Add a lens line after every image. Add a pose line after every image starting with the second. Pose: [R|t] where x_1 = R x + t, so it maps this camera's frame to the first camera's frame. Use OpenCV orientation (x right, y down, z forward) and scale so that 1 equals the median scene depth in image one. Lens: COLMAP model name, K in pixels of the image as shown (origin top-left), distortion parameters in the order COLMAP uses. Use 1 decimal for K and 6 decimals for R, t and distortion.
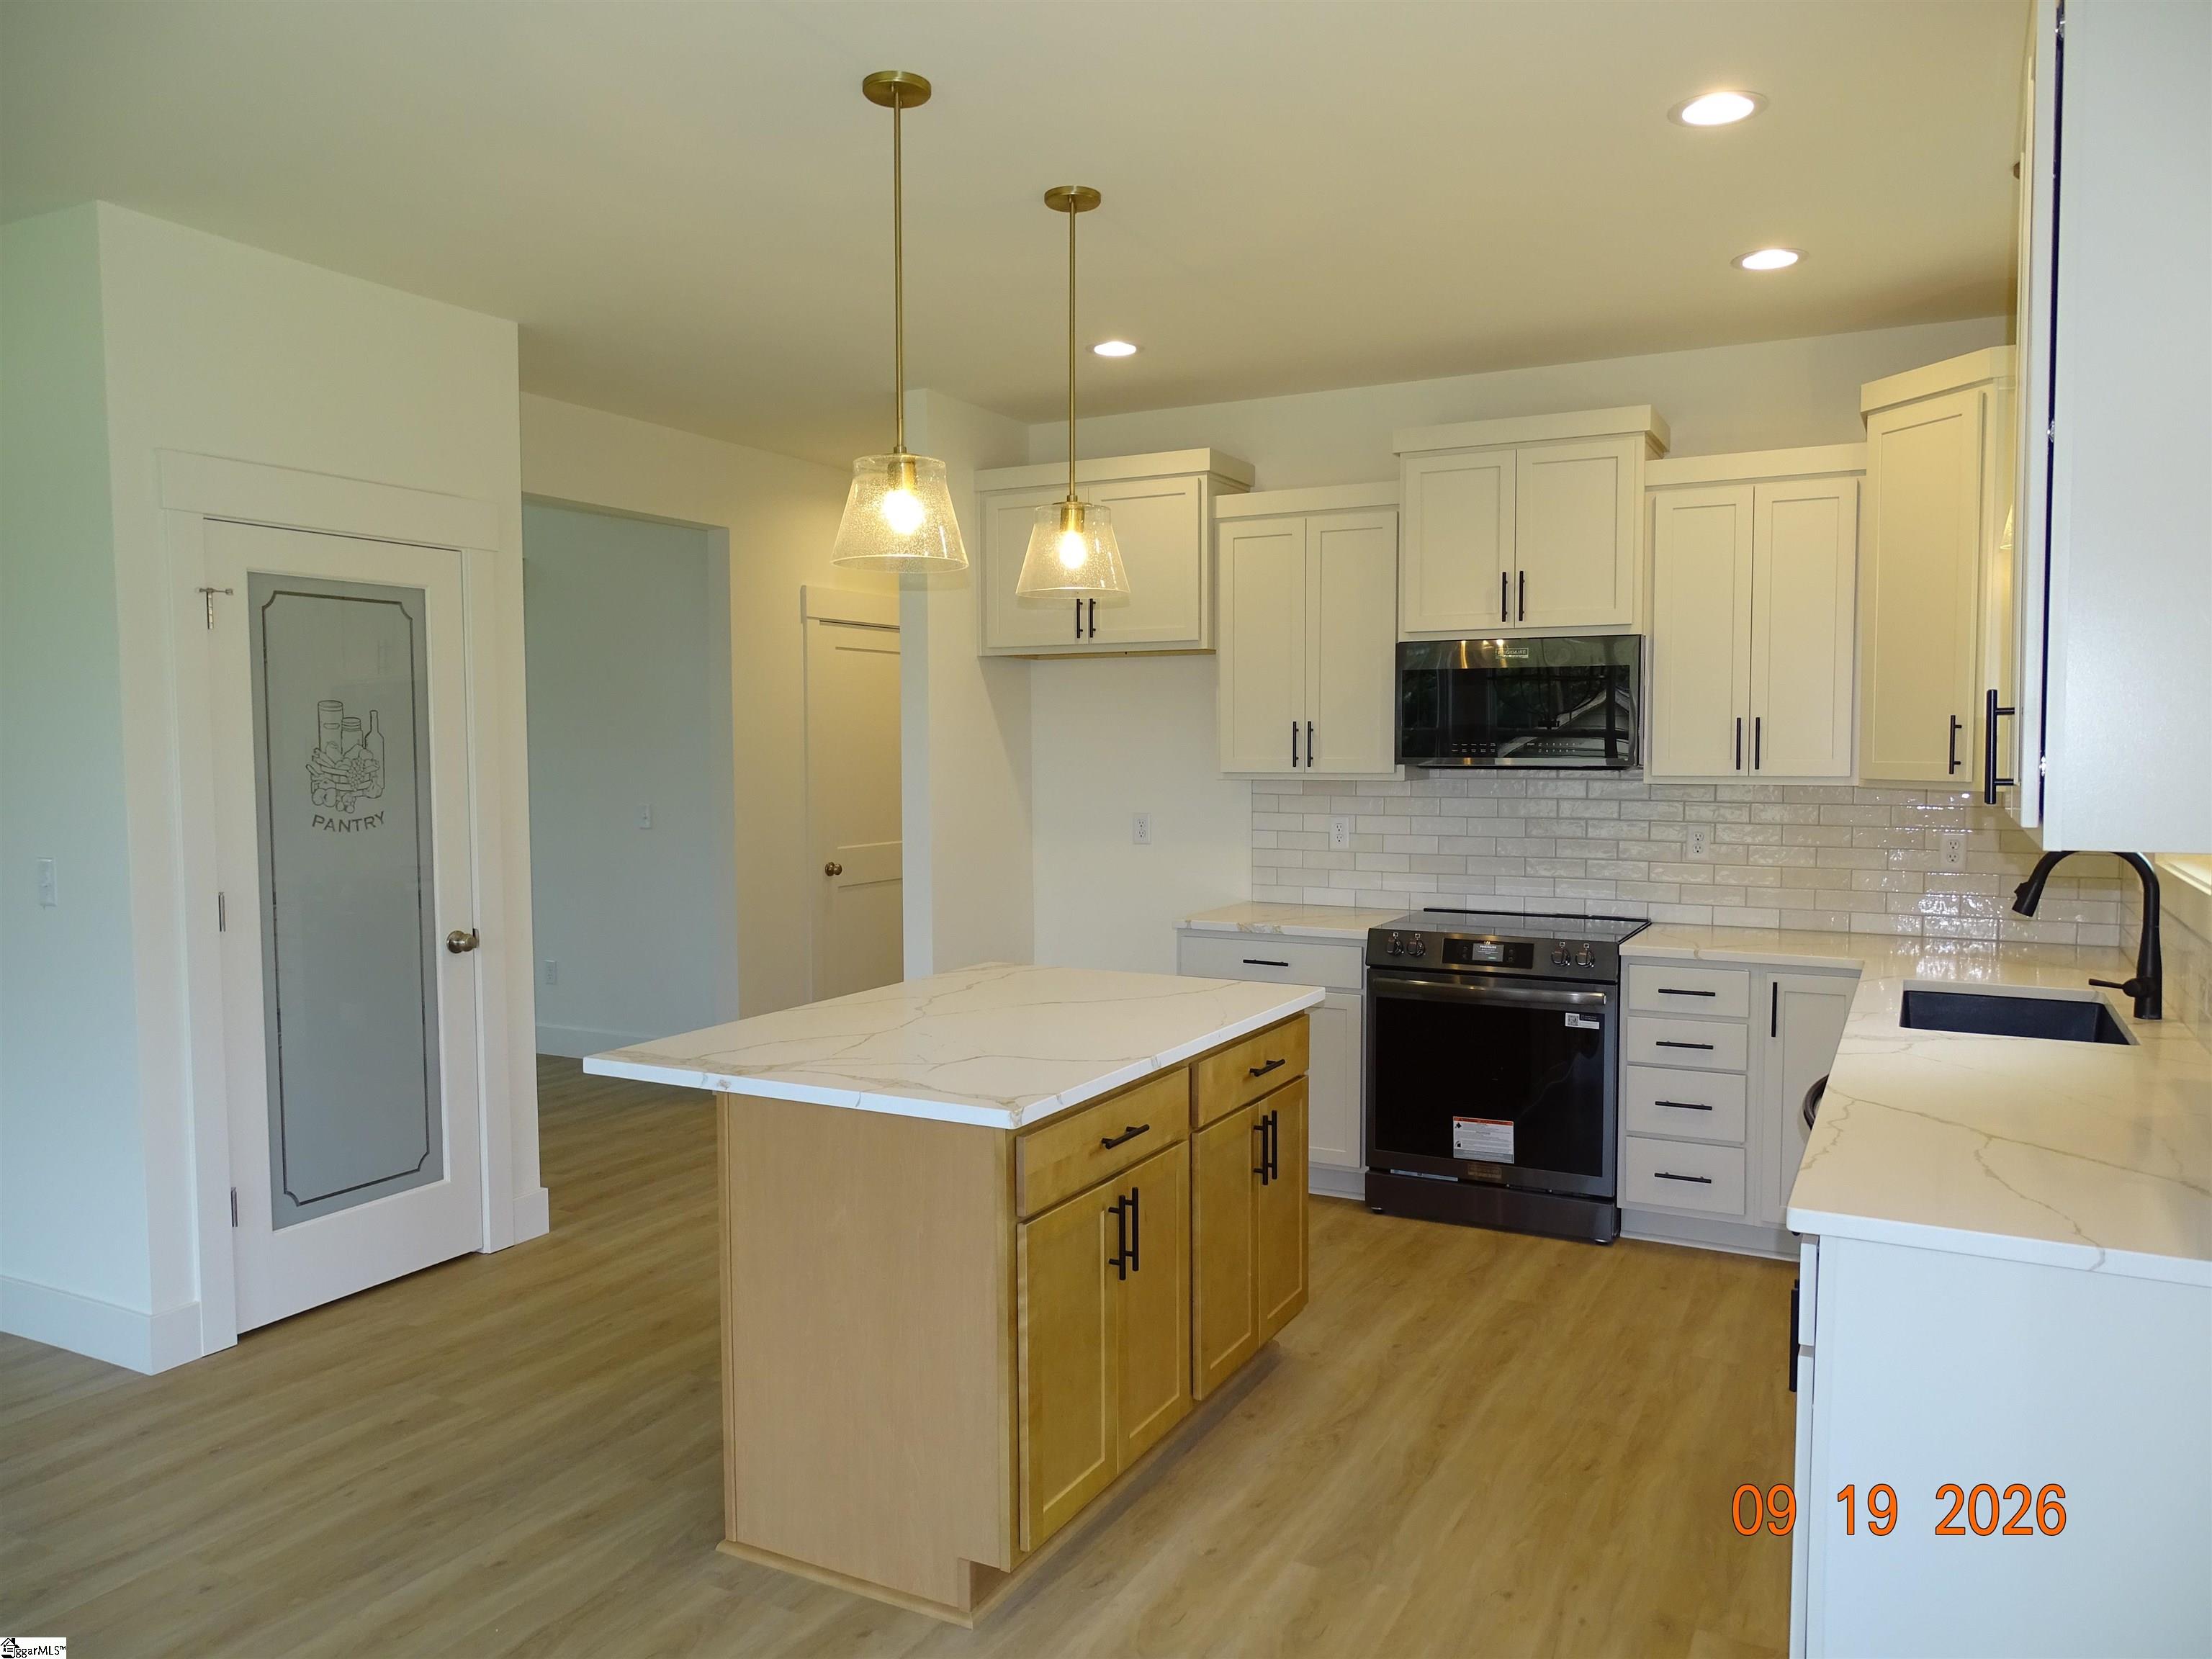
lens RADIAL K [[1570.2, 0, 1106.0], [0, 1570.2, 829.5], [0, 0, 1]] dist [0.004773, 0.000470]
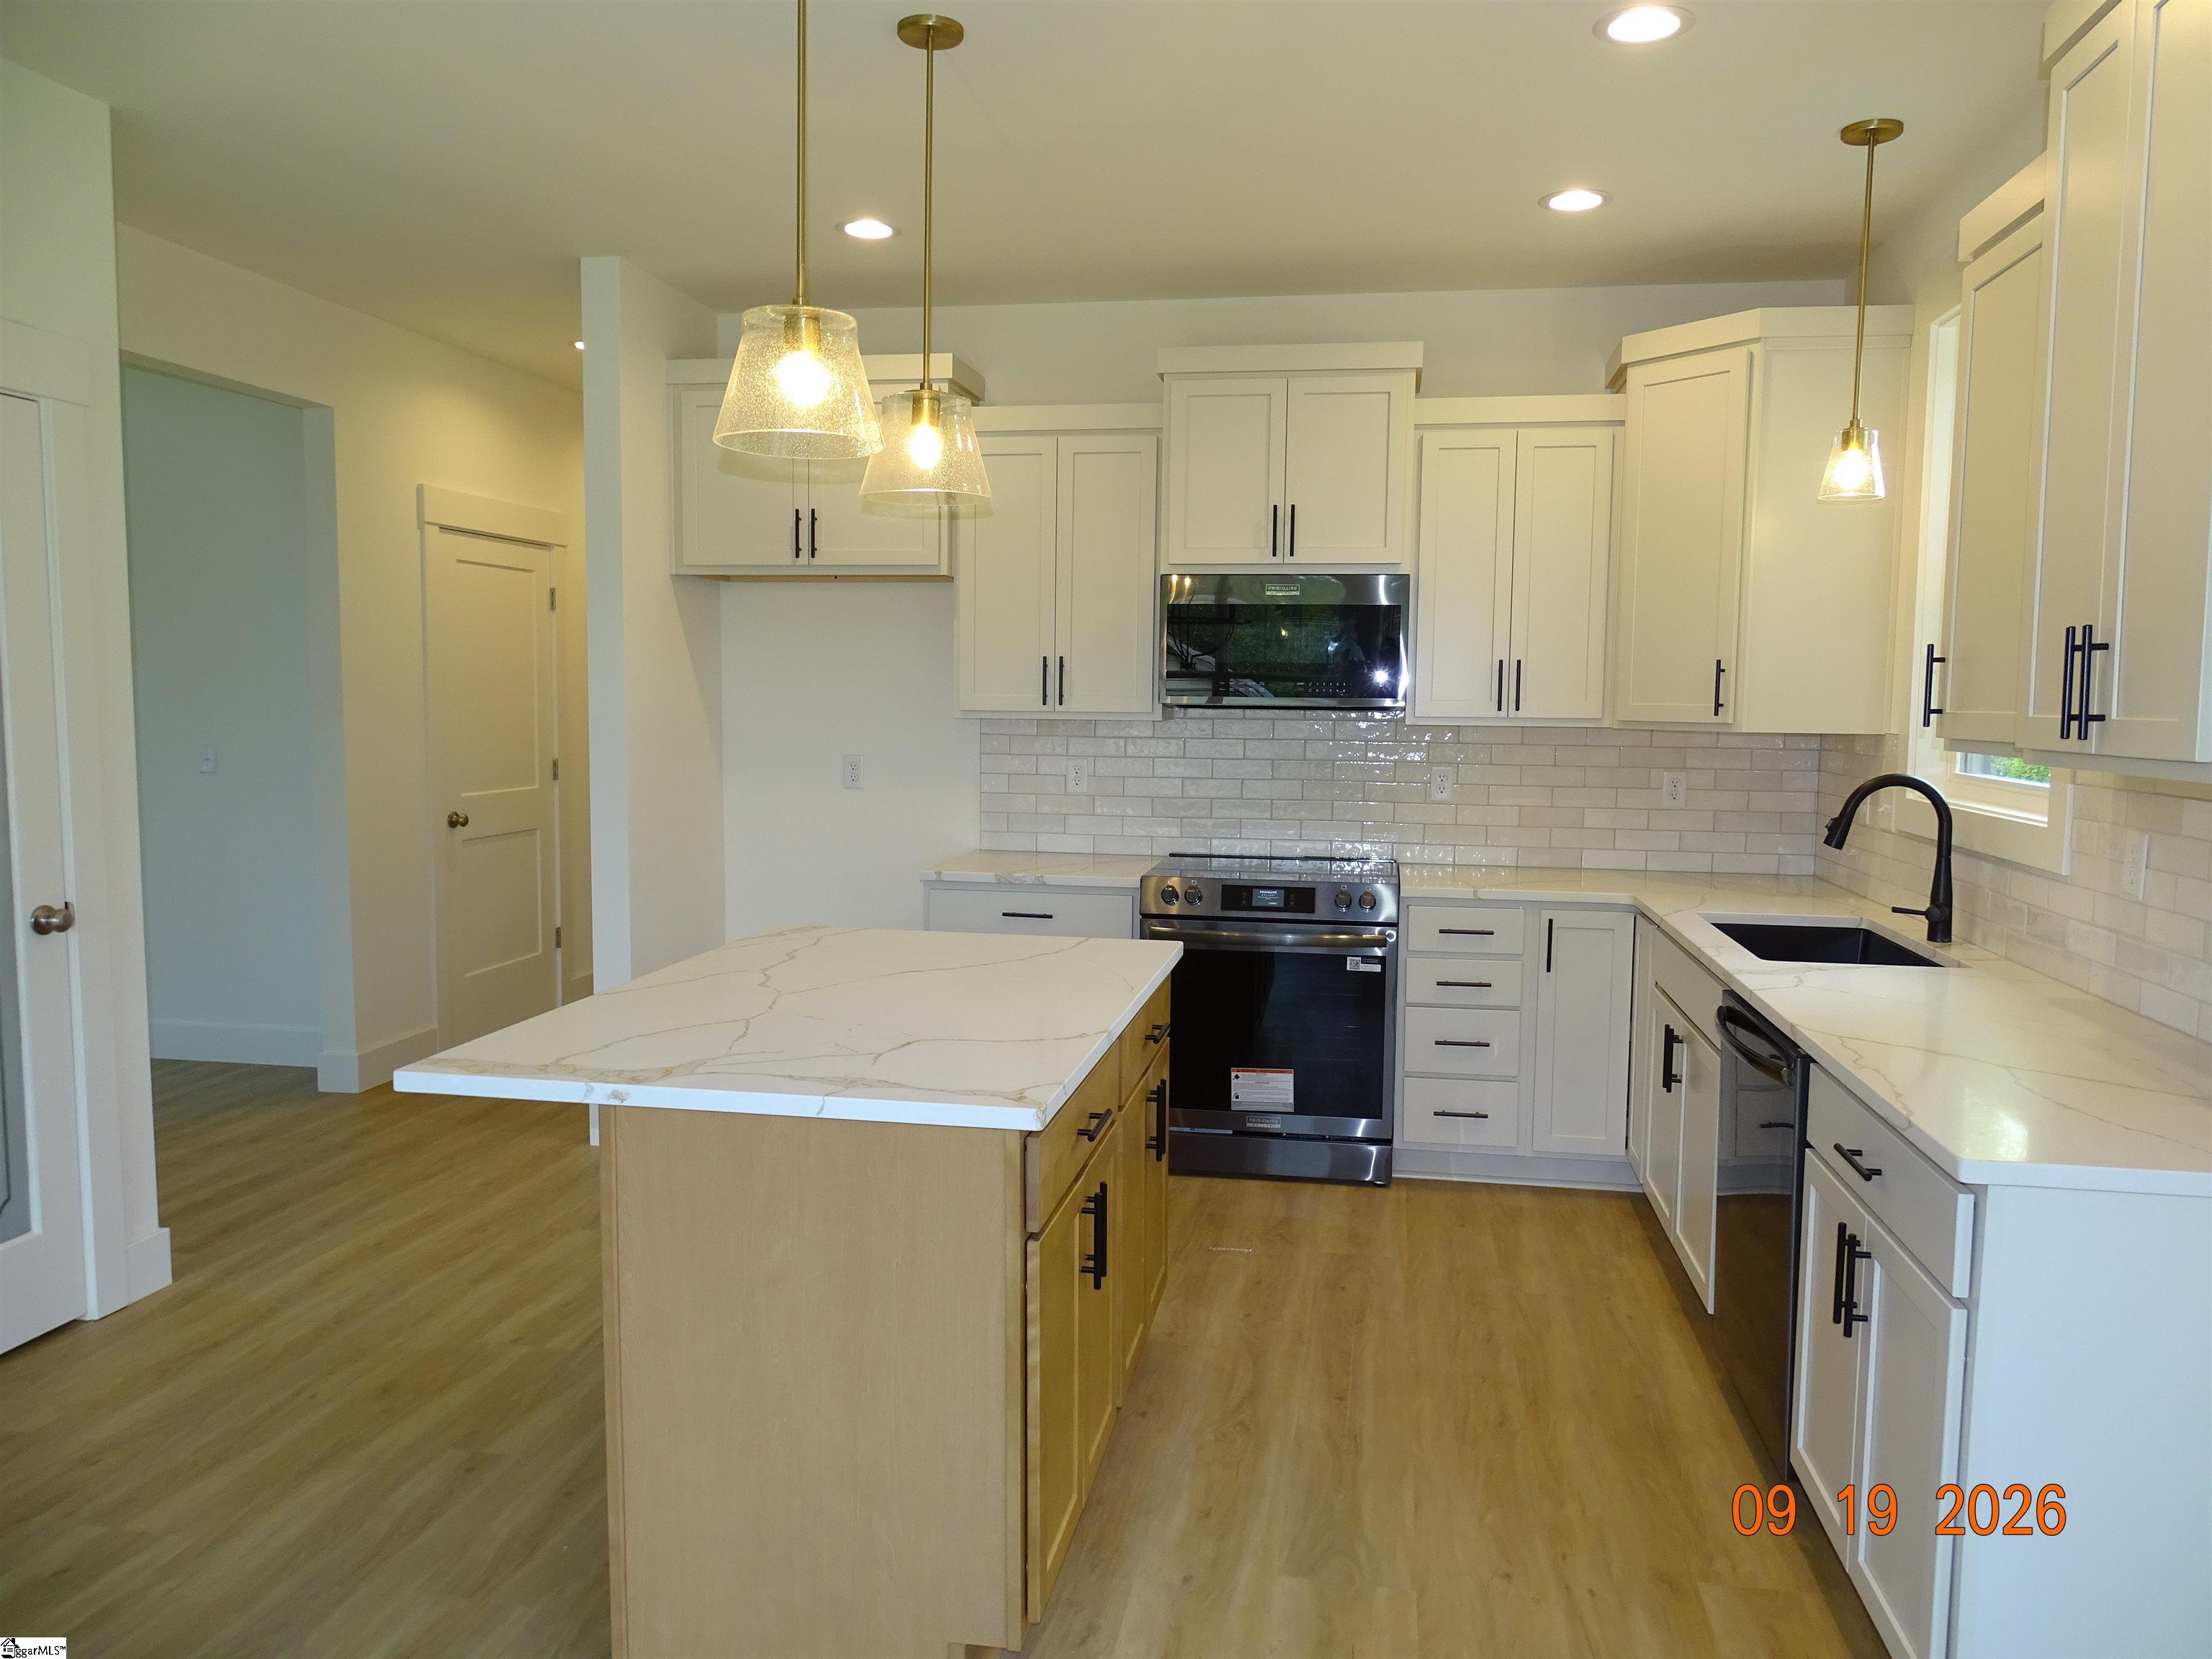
lens RADIAL K [[1569.1, 0, 1119.8], [0, 1569.1, 829.2], [0, 0, 1]] dist [0.000681, 0.004848]
pose [[0.949969, -0.014039, 0.312030, -0.151254], [0.003182, 0.999373, 0.035274, 0.001597], [-0.312329, -0.032516, 0.949417, 0.112726]]
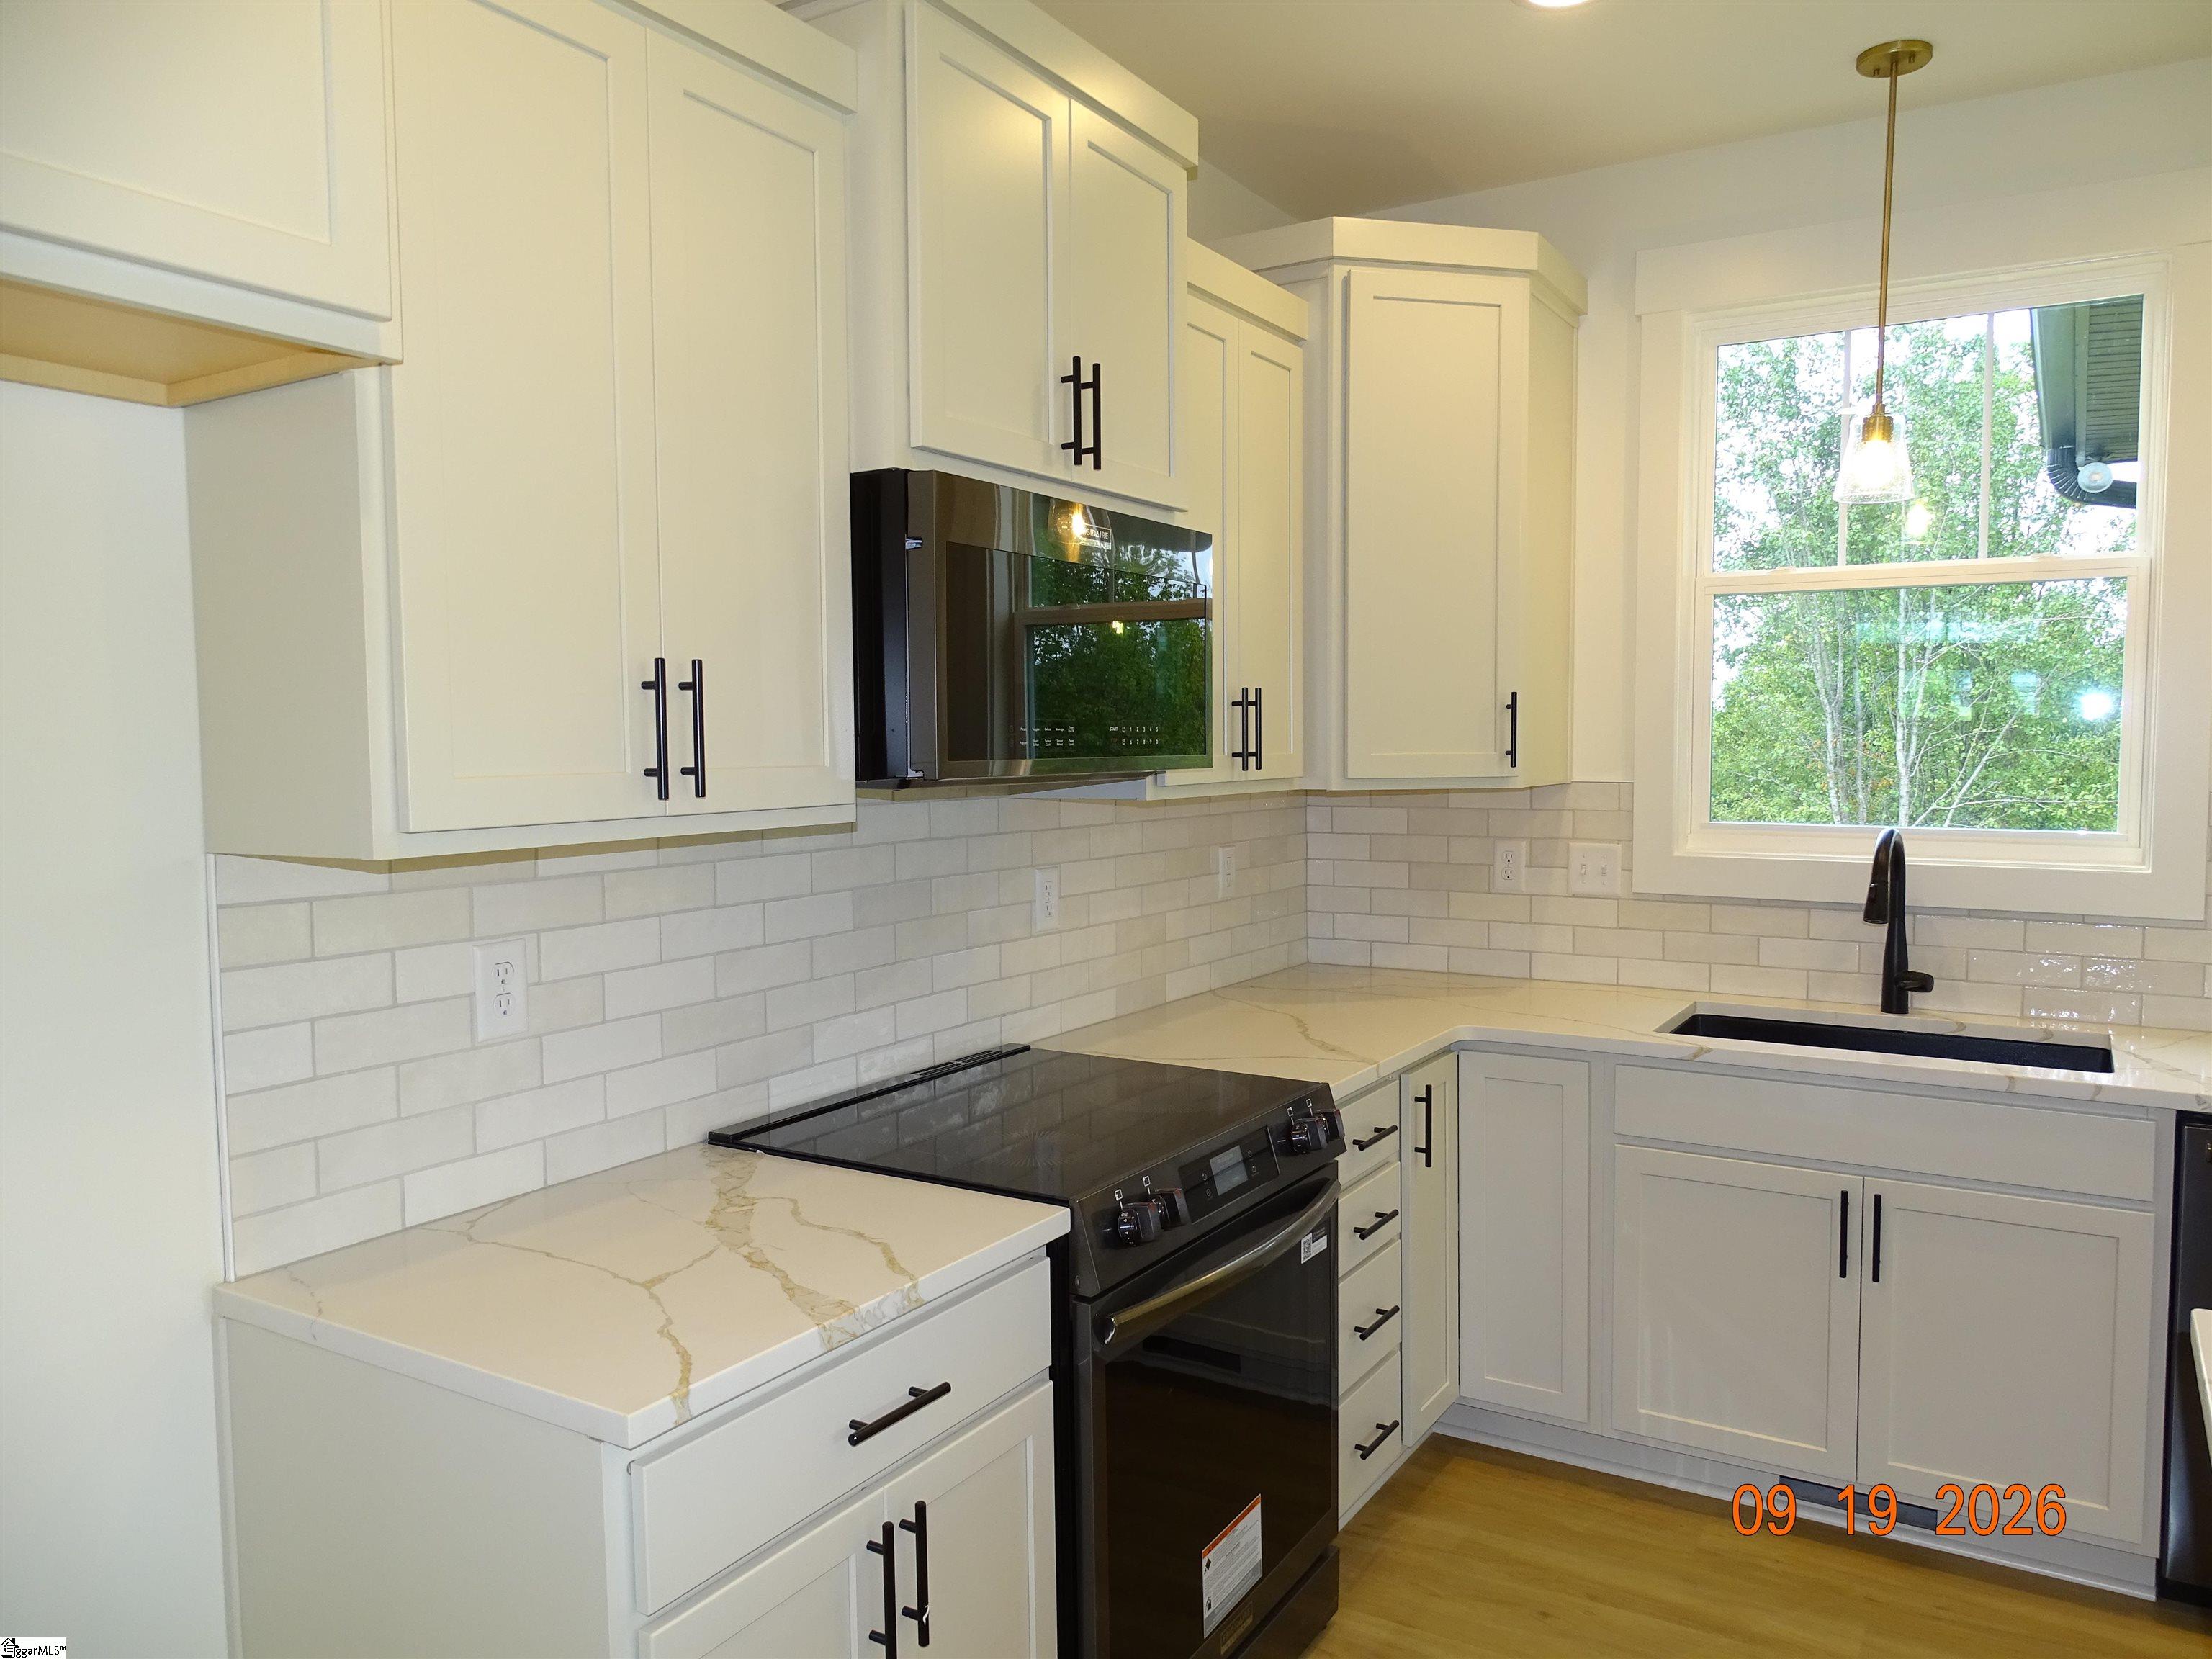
lens RADIAL K [[1569.1, 0, 1119.8], [0, 1569.1, 829.2], [0, 0, 1]] dist [0.000681, 0.004848]
pose [[0.055713, -0.055466, 0.996905, -0.228525], [0.064086, 0.996596, 0.051867, -0.051808], [-0.996388, 0.060998, 0.059078, 1.036033]]
